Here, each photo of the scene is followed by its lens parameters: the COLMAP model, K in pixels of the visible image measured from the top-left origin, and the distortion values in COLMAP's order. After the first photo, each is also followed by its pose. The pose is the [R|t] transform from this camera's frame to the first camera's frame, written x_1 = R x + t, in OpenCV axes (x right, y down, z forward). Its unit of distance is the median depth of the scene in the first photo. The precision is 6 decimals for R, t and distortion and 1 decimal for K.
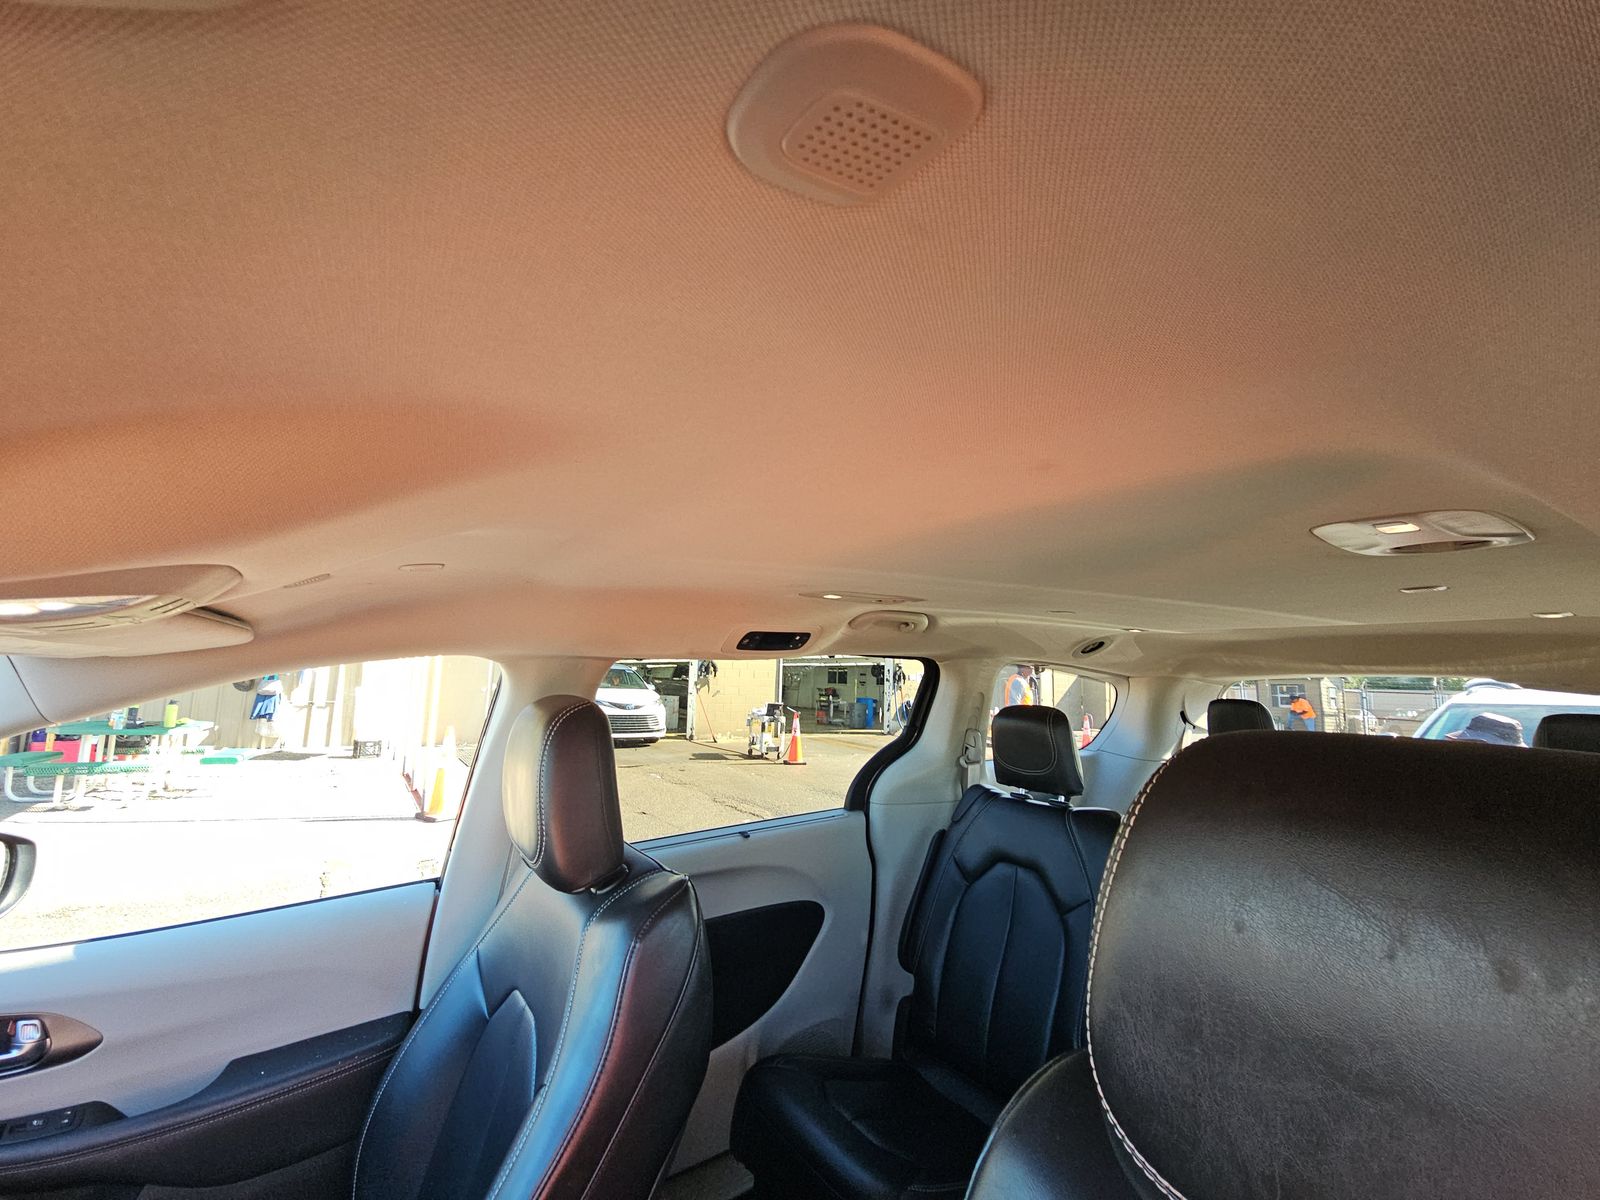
lens RADIAL K [[643.6, 0, 806.1], [0, 643.6, 603.1], [0, 0, 1]] dist [-0.000350, -0.000265]
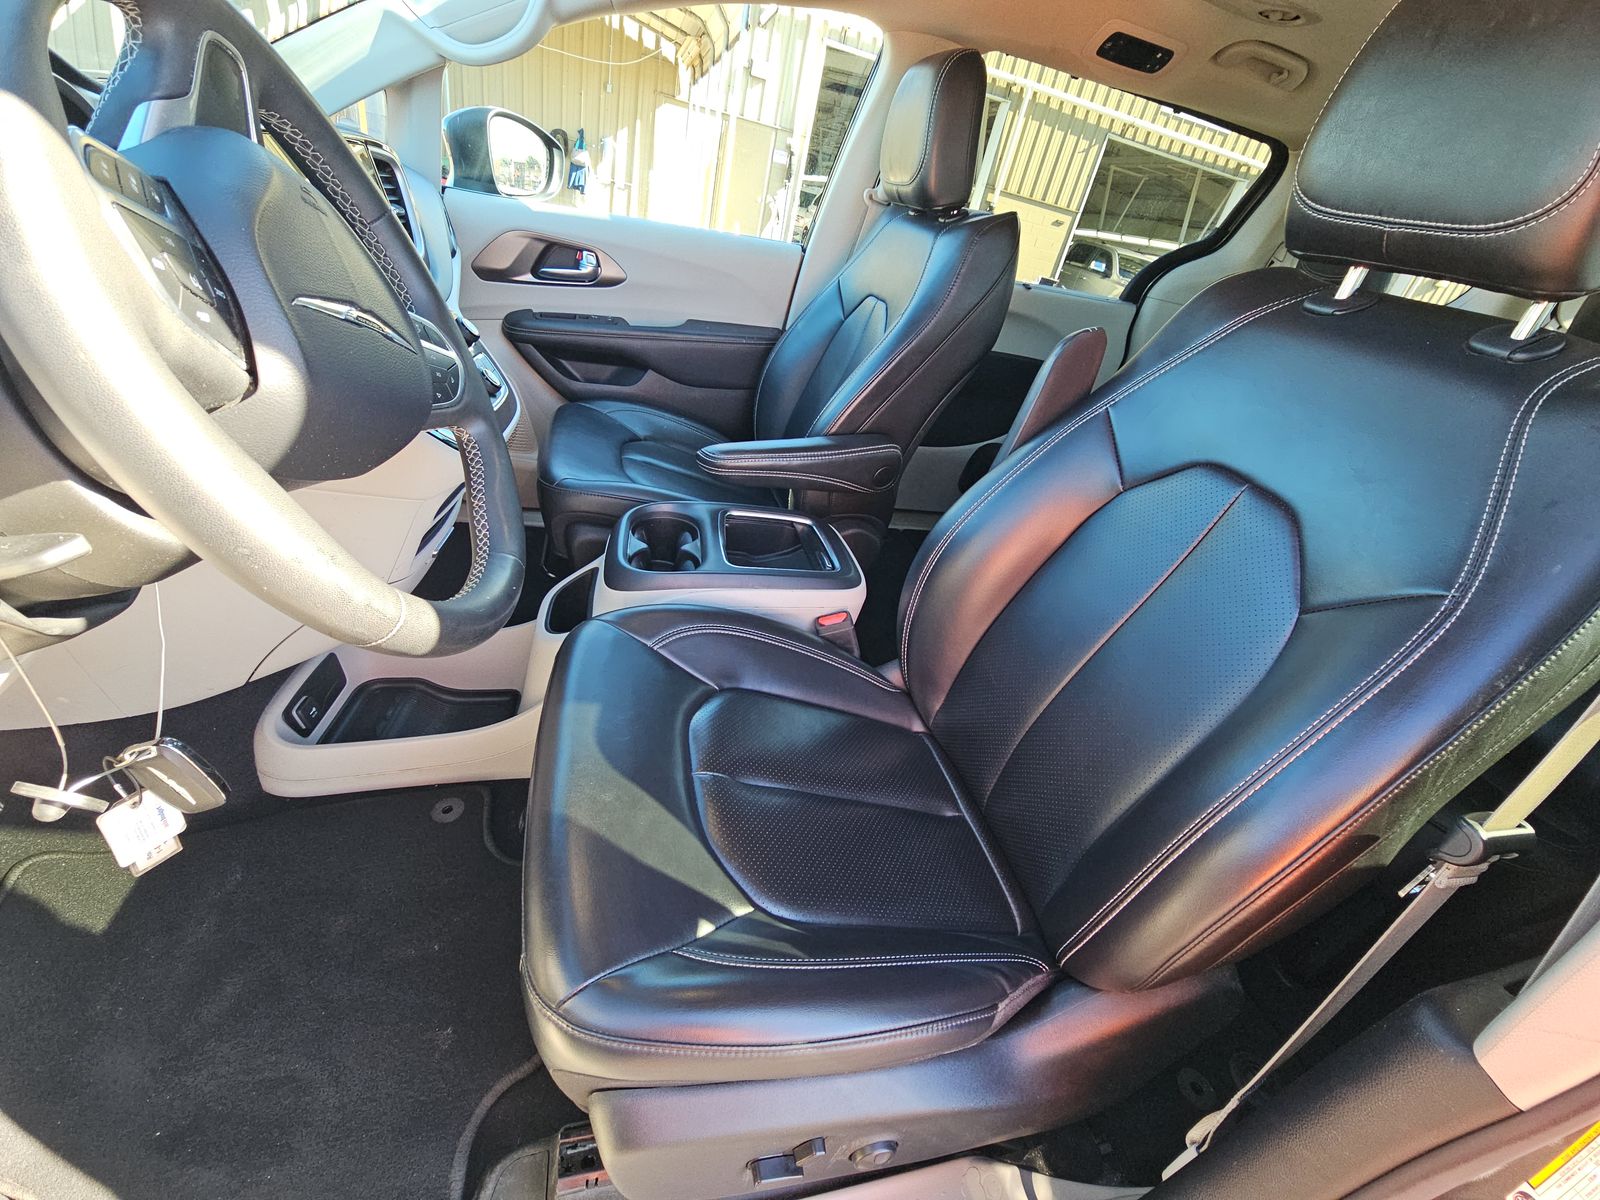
lens RADIAL K [[643.6, 0, 806.1], [0, 643.6, 603.1], [0, 0, 1]] dist [-0.000350, -0.000265]
pose [[0.924325, 0.313175, -0.218046, -0.044400], [-0.138020, 0.807071, 0.574096, 0.285369], [0.355771, -0.500557, 0.789221, -0.445738]]
